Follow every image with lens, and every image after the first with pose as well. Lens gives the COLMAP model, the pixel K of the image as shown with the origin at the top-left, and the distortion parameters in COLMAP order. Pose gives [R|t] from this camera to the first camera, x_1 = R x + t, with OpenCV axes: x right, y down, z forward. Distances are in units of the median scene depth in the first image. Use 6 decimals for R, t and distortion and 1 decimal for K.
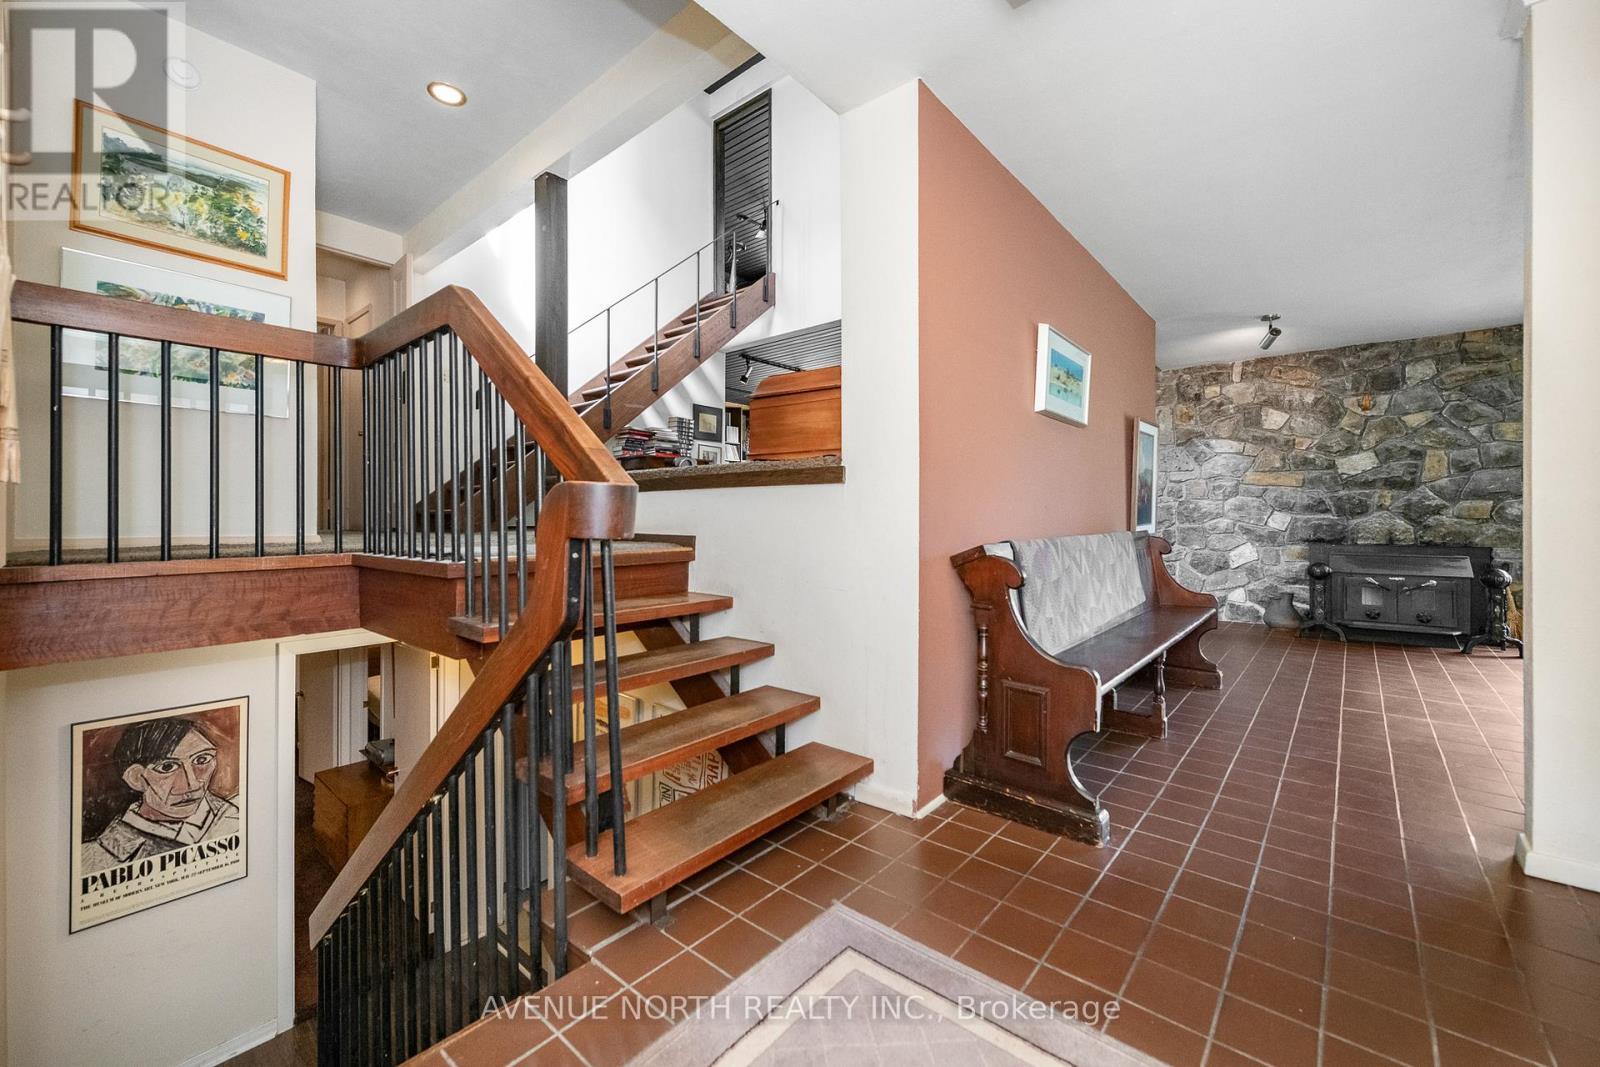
lens RADIAL K [[633.1, 0, 801.9], [0, 633.1, 517.3], [0, 0, 1]] dist [0.000558, -0.000066]
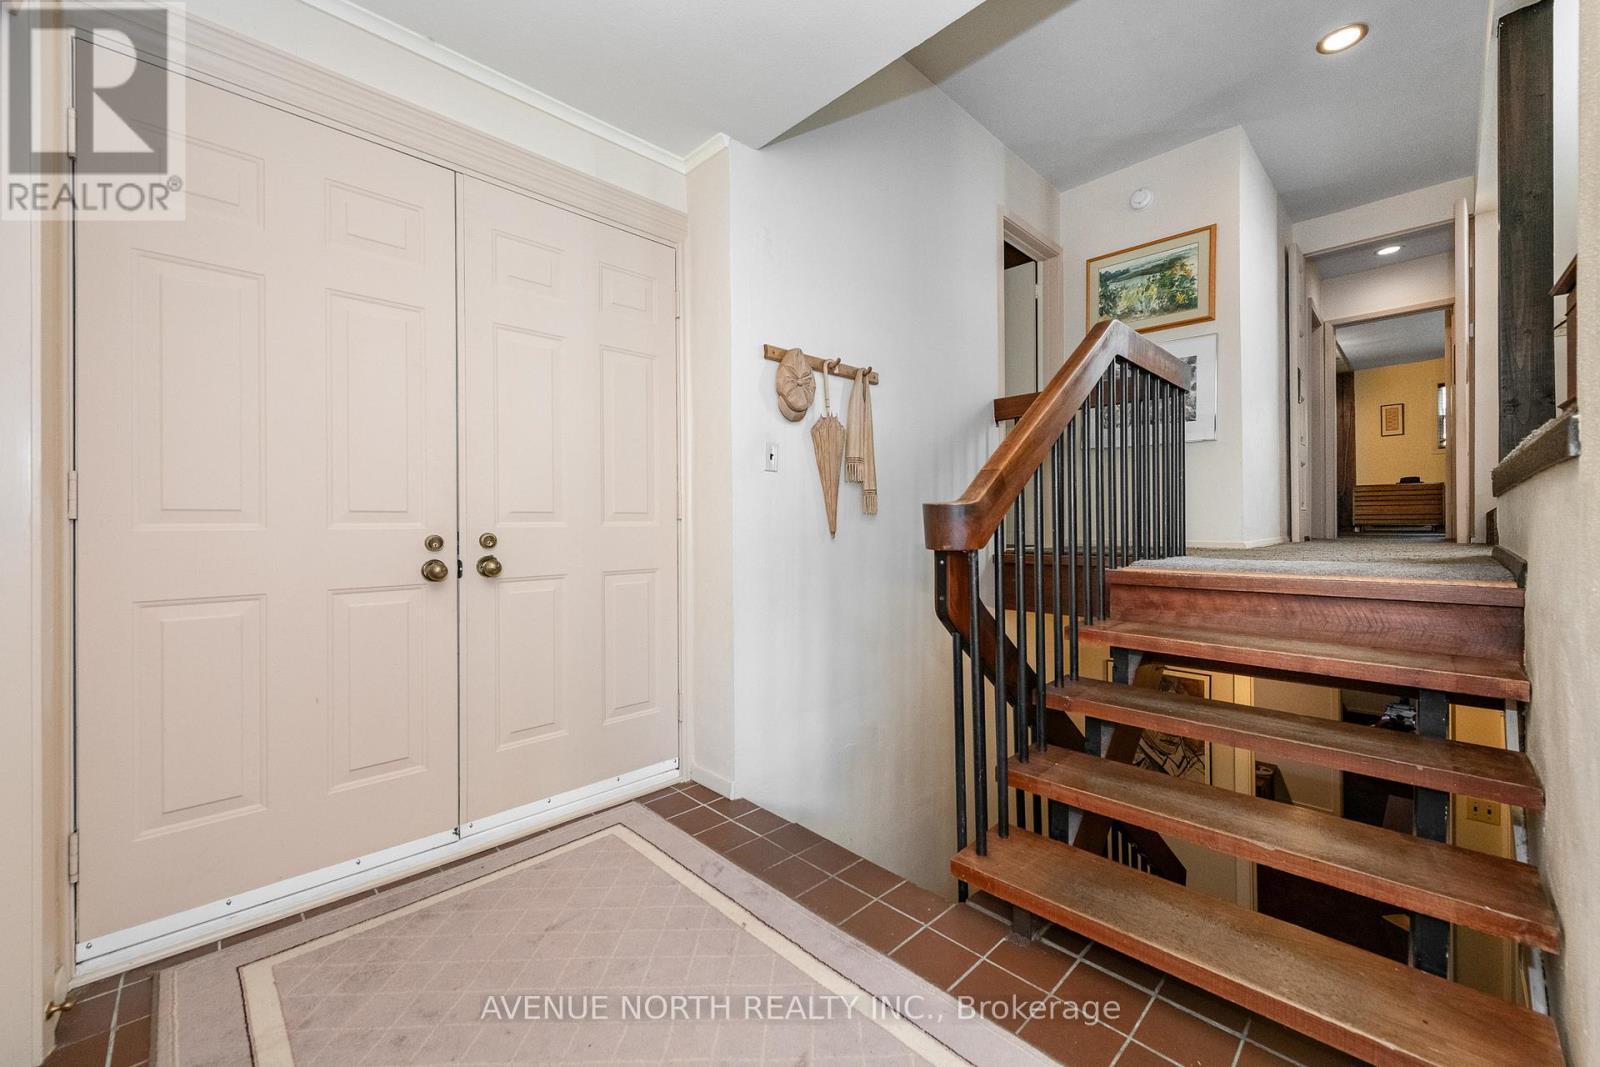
lens RADIAL K [[632.6, 0, 824.7], [0, 632.6, 526.1], [0, 0, 1]] dist [-0.000026, 0.000032]
pose [[-0.067284, 0.002905, -0.997730, 0.726219], [0.004274, 0.999987, 0.002623, -0.011590], [0.997725, -0.004088, -0.067296, 0.708685]]
